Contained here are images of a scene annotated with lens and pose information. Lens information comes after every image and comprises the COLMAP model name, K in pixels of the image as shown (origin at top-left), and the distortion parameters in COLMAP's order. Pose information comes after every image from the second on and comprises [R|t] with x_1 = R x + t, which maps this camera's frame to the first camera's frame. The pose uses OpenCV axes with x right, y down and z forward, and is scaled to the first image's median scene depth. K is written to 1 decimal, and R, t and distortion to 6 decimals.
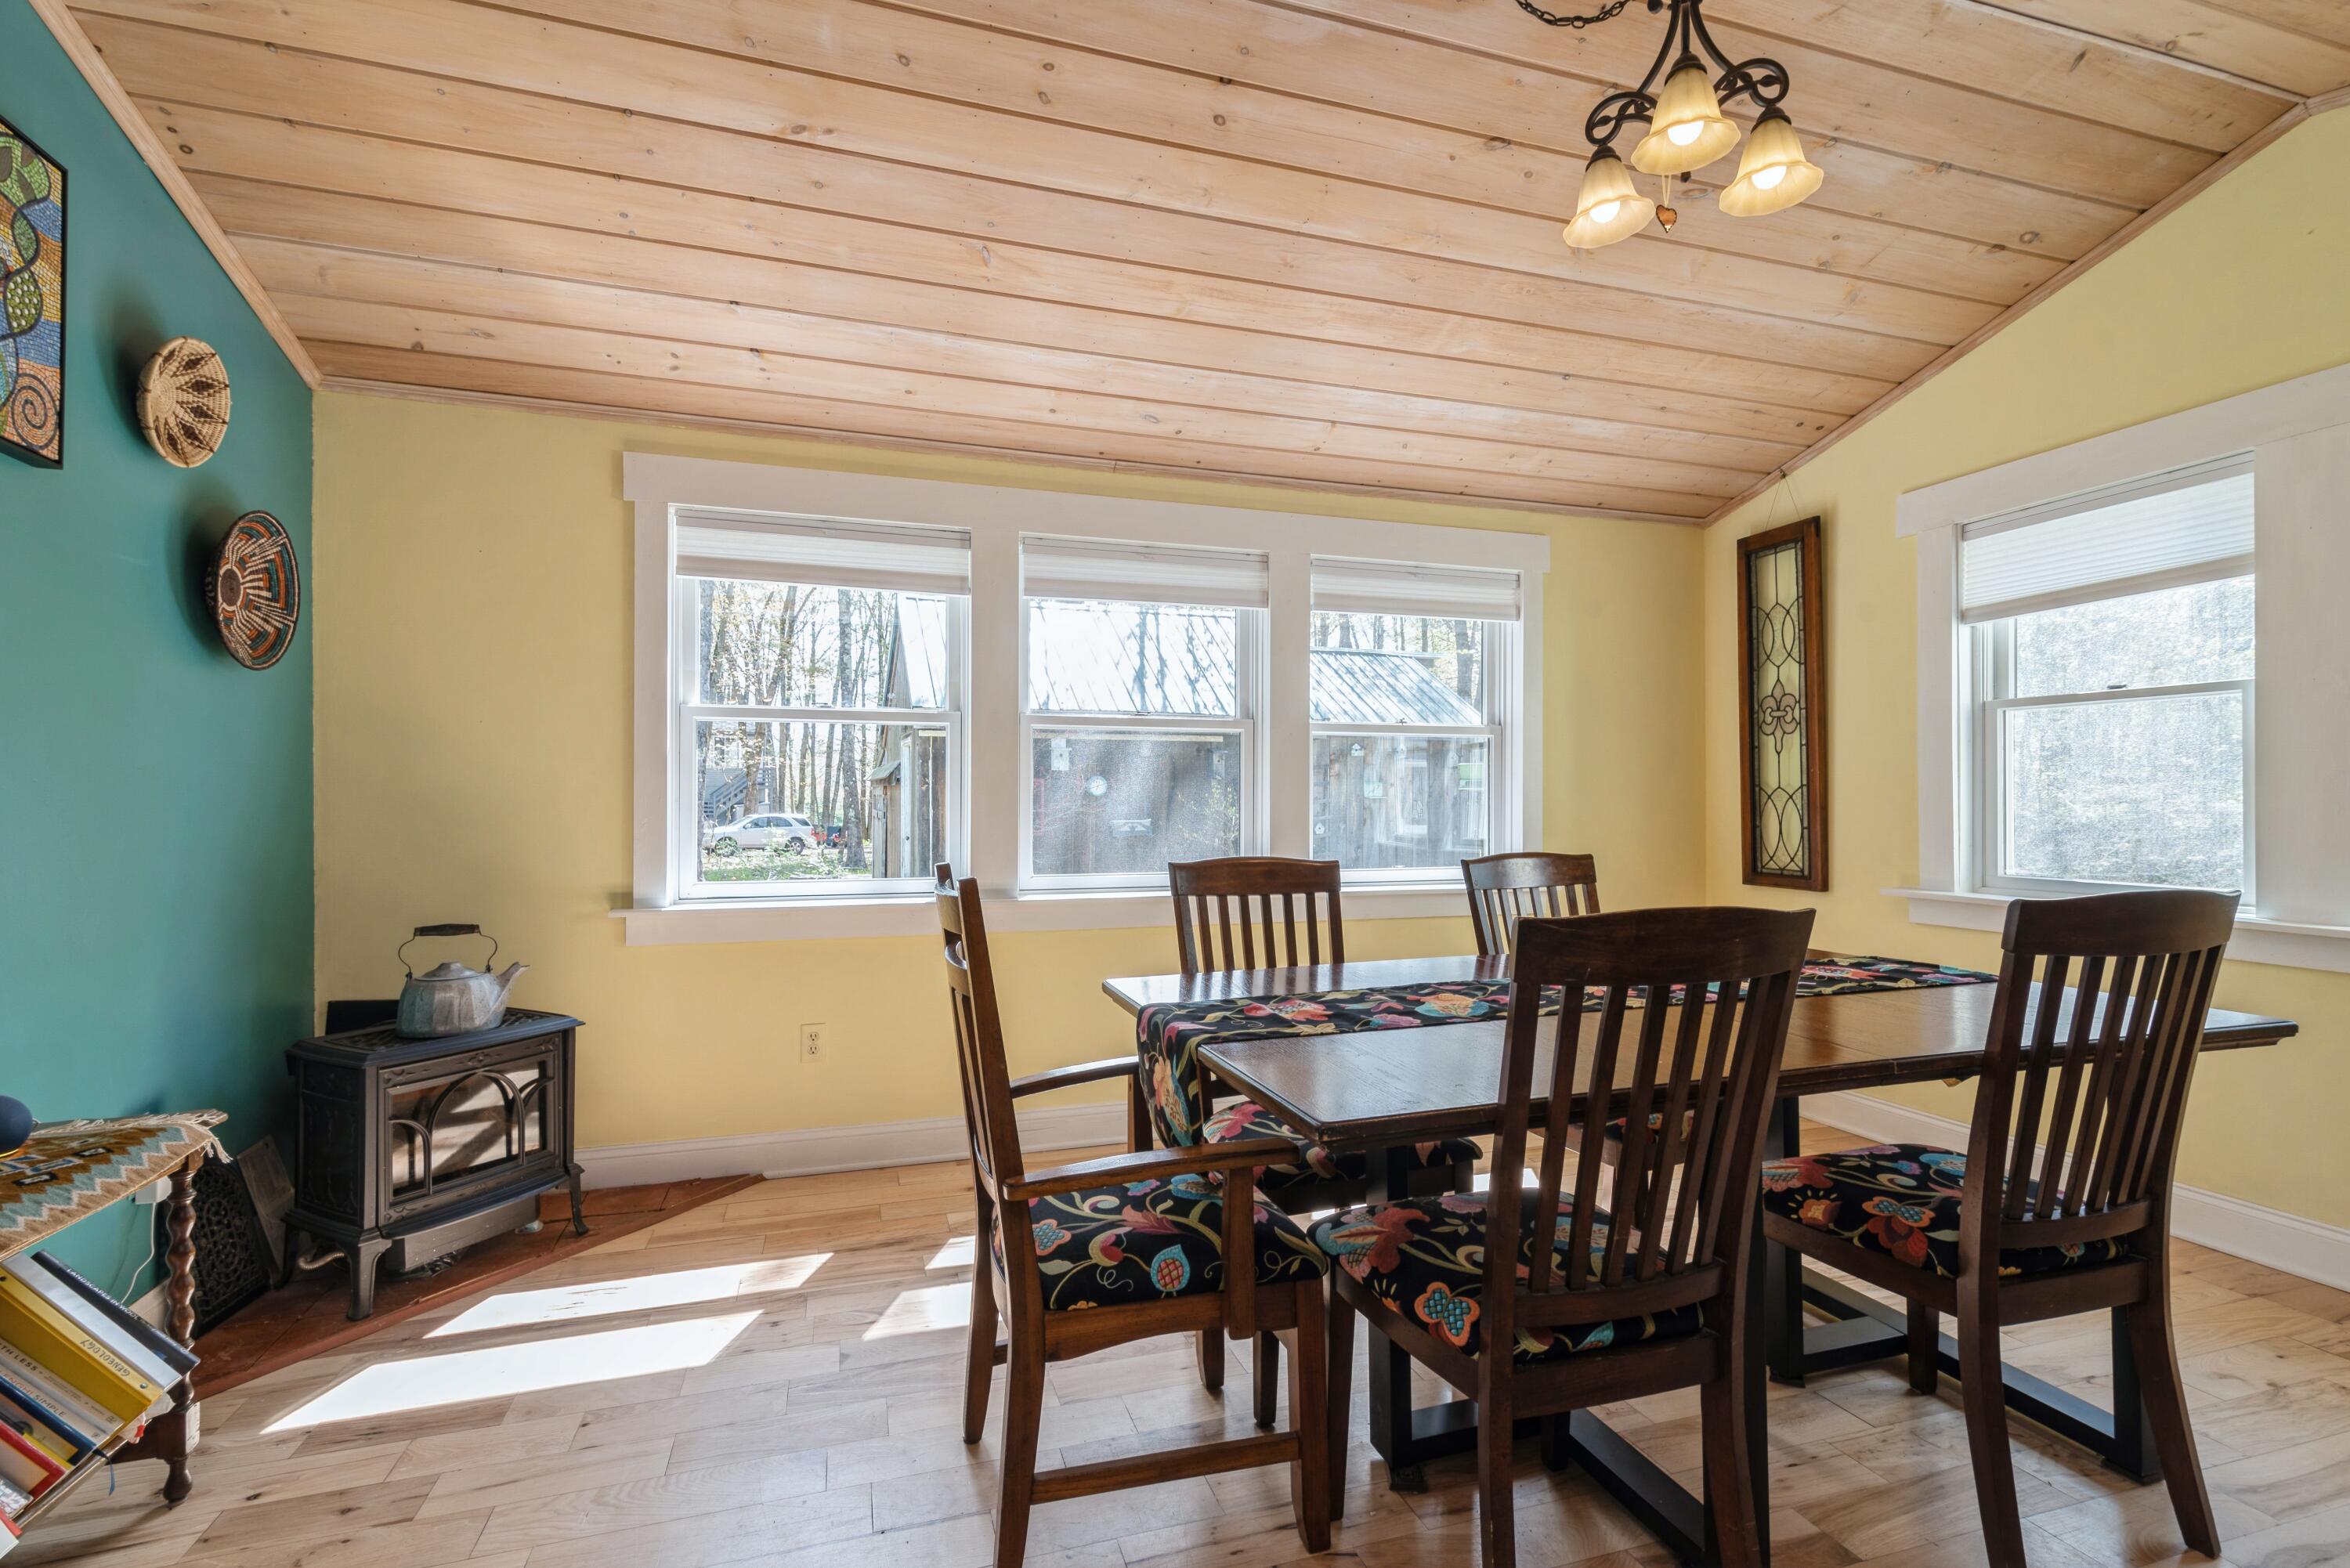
lens RADIAL K [[1060.9, 0, 1178.3], [0, 1060.9, 799.9], [0, 0, 1]] dist [0.012993, 0.000440]
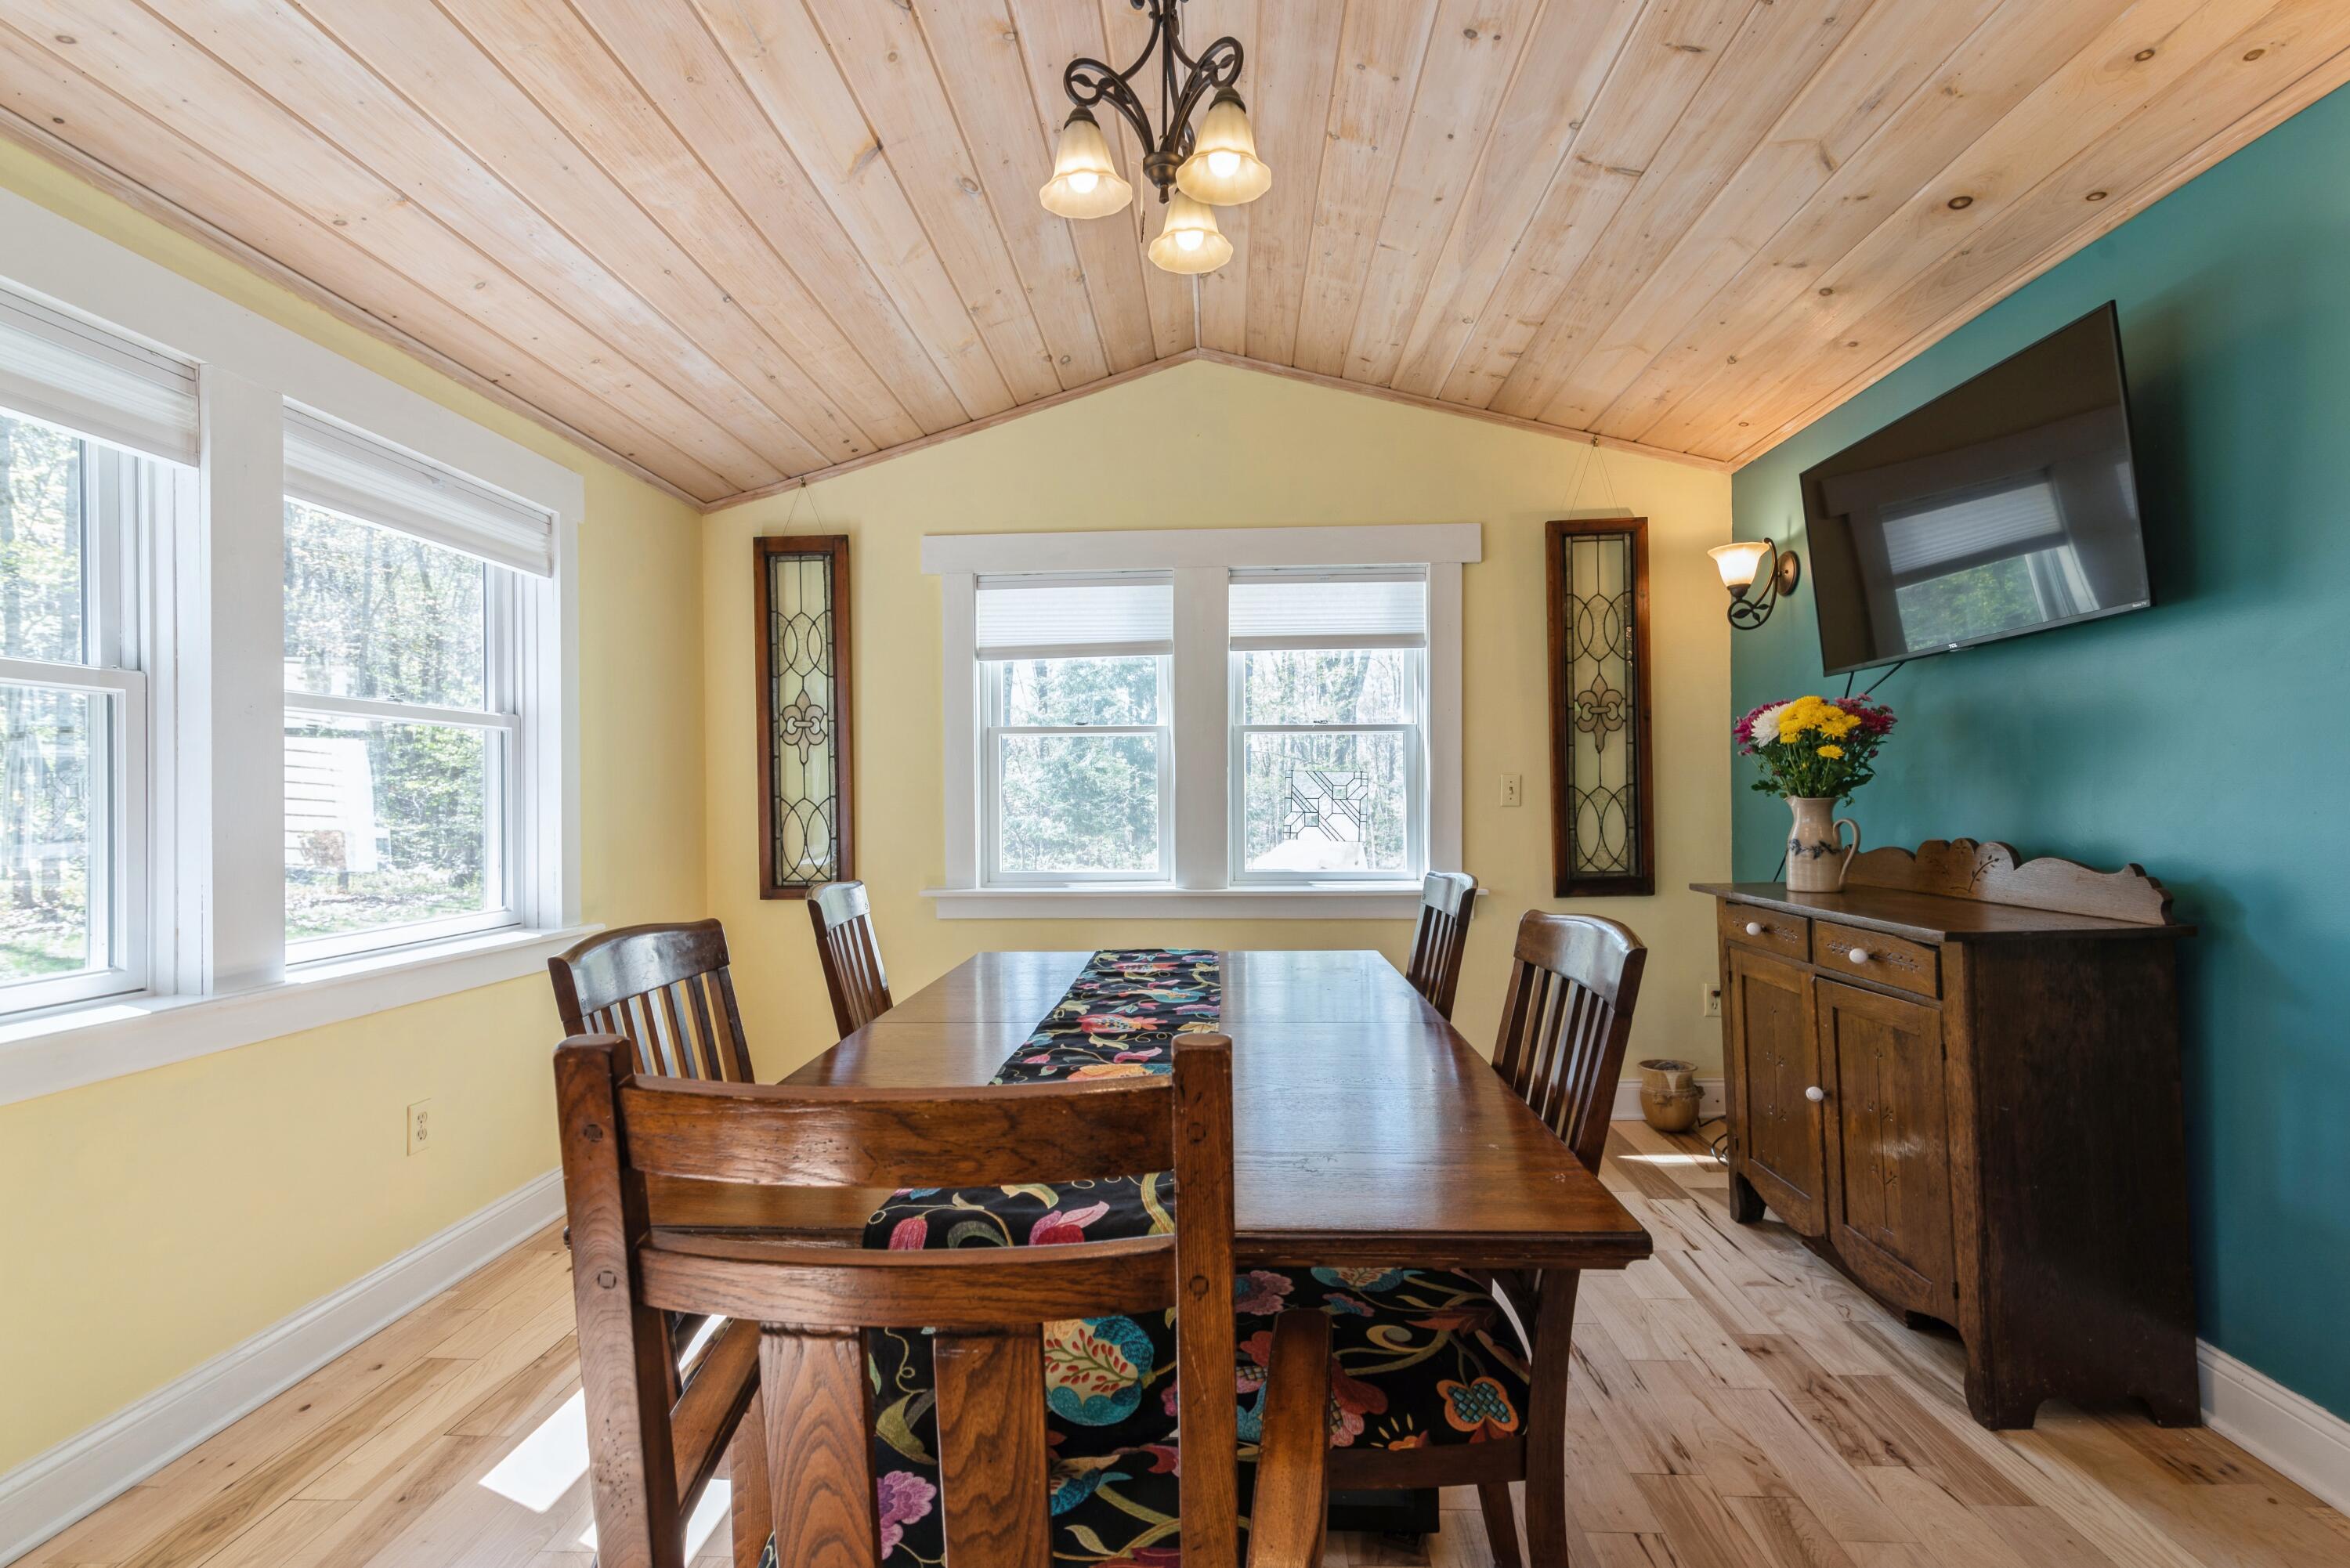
lens RADIAL K [[1060.9, 0, 1175.6], [0, 1060.9, 792.0], [0, 0, 1]] dist [0.012993, 0.000440]
pose [[0.348698, 0.004108, 0.937226, -0.272395], [0.009584, 0.999922, -0.007948, -0.007724], [-0.937186, 0.011754, 0.348632, 0.381989]]
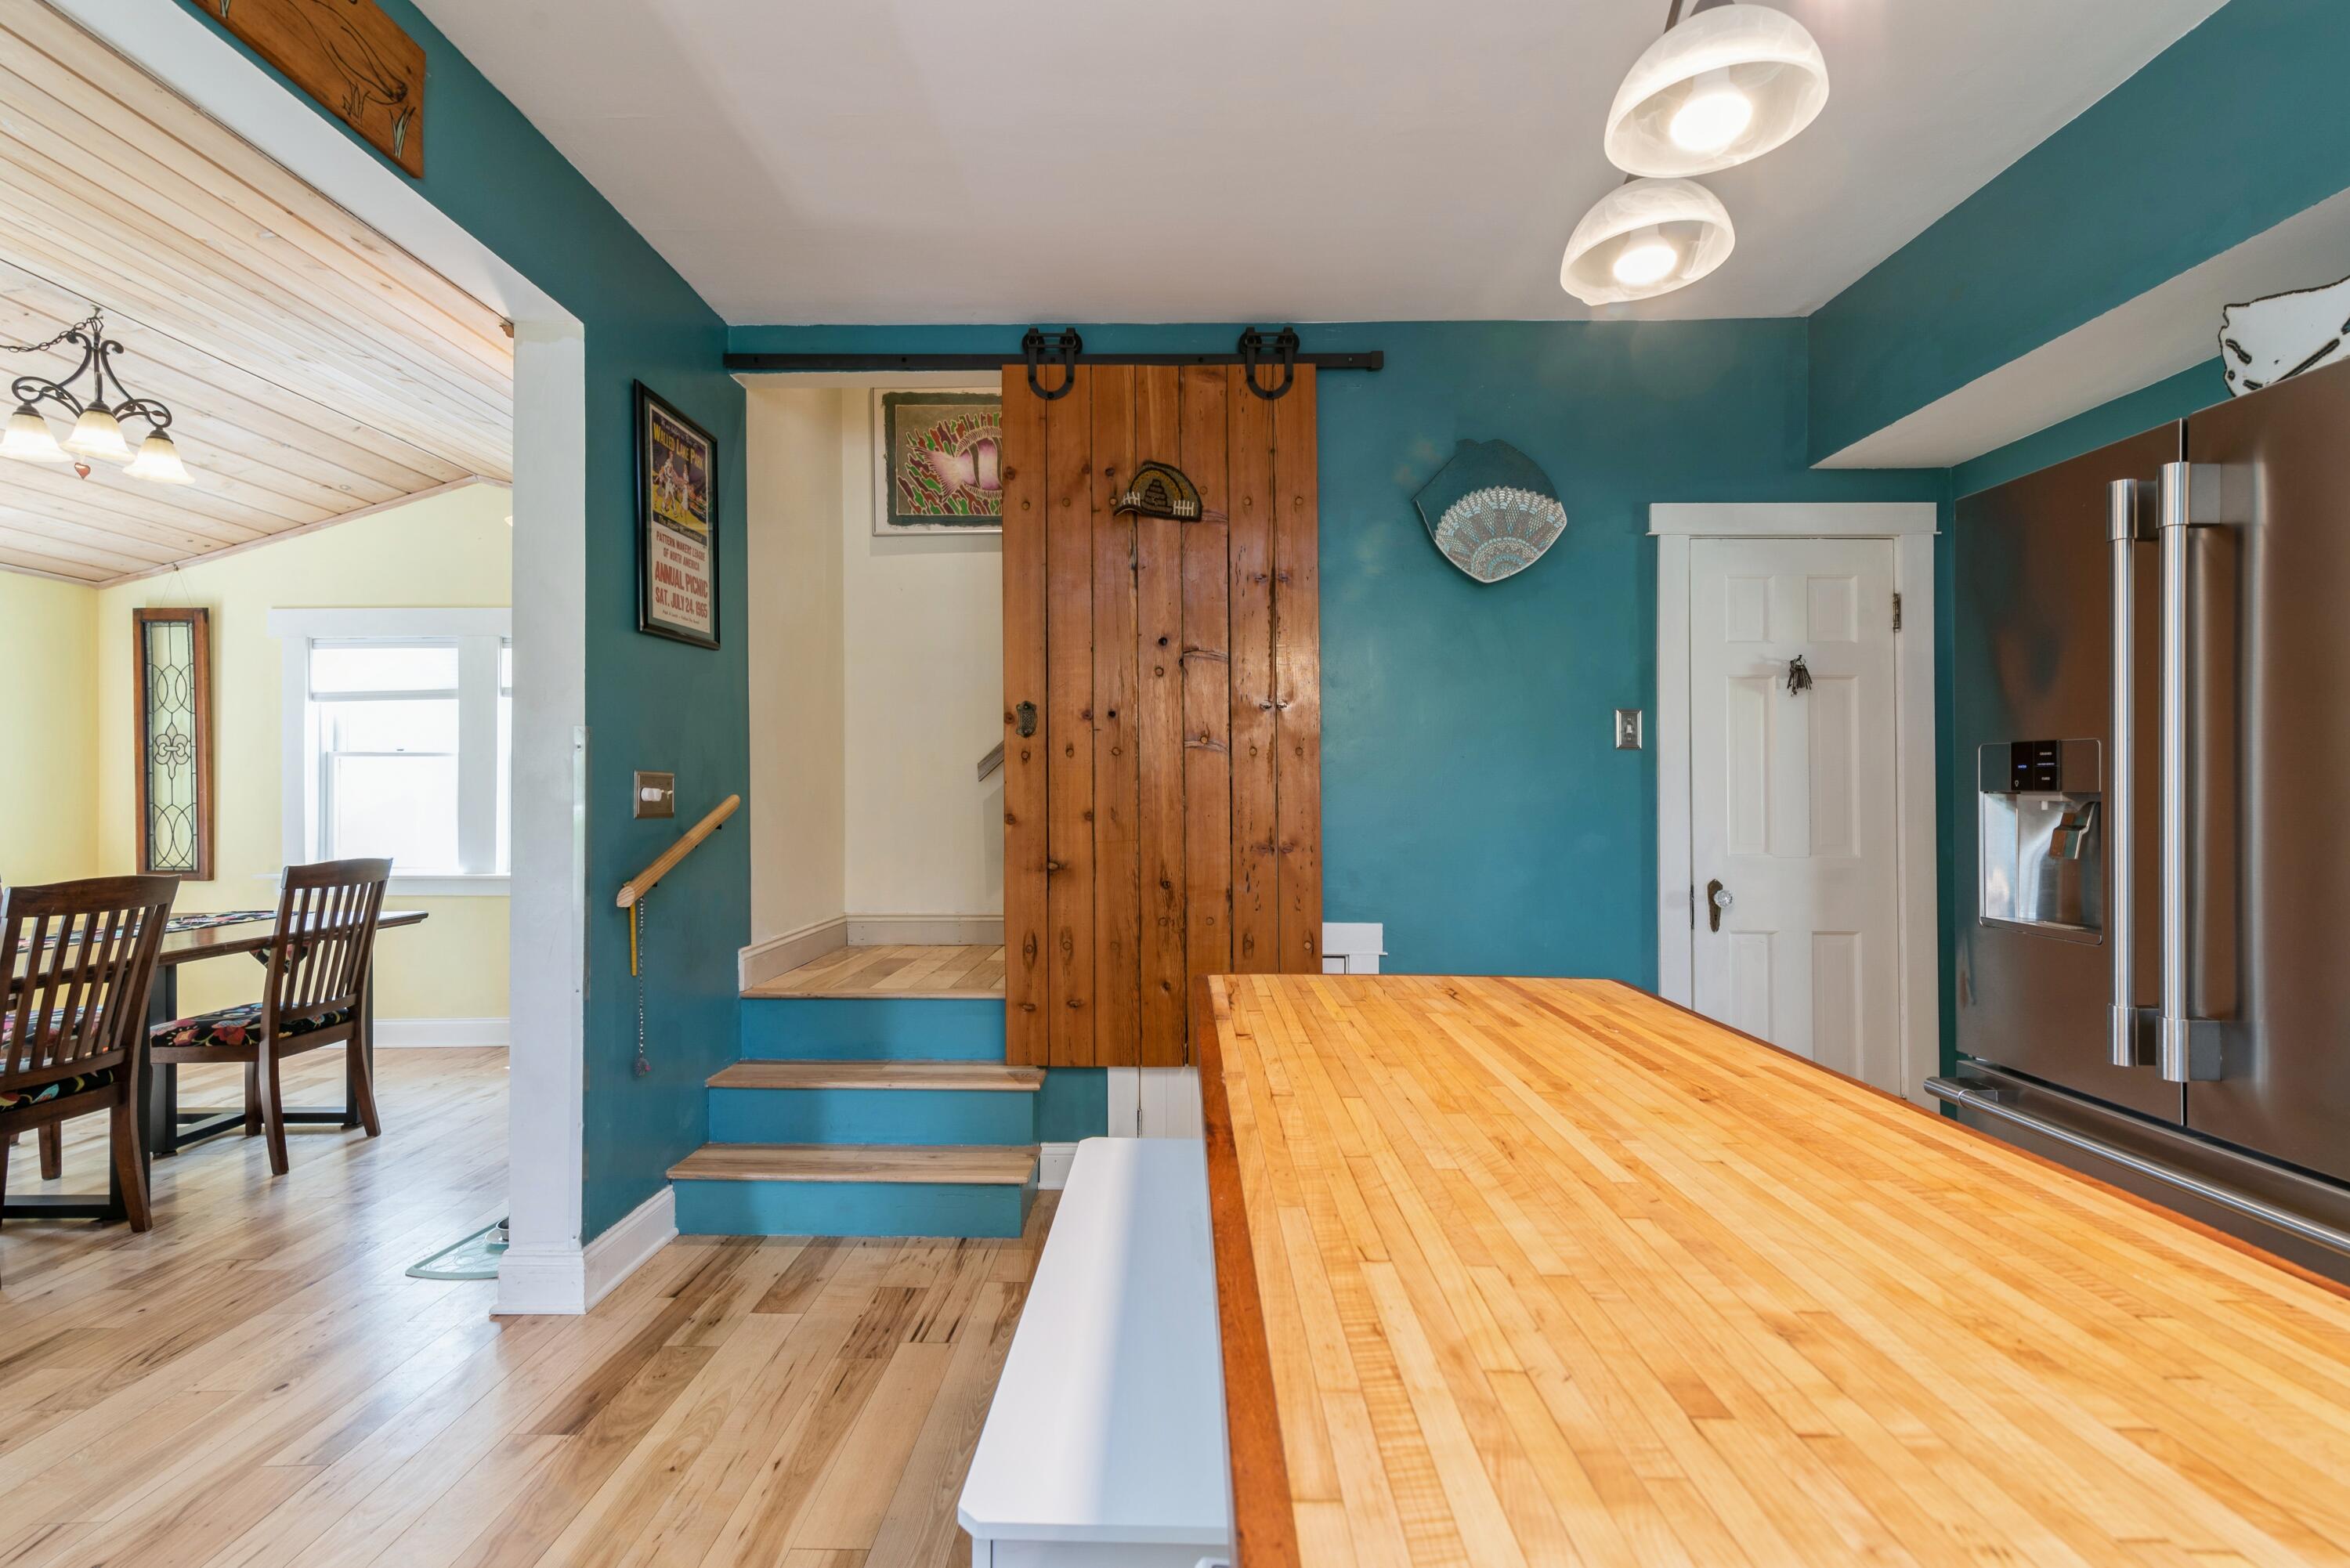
lens RADIAL K [[1060.9, 0, 1173.8], [0, 1060.9, 780.8], [0, 0, 1]] dist [0.012993, 0.000440]
pose [[0.307747, 0.010939, 0.951405, -0.362365], [0.001938, 0.999925, -0.012124, -0.025831], [-0.951466, 0.005575, 0.307703, -0.670317]]
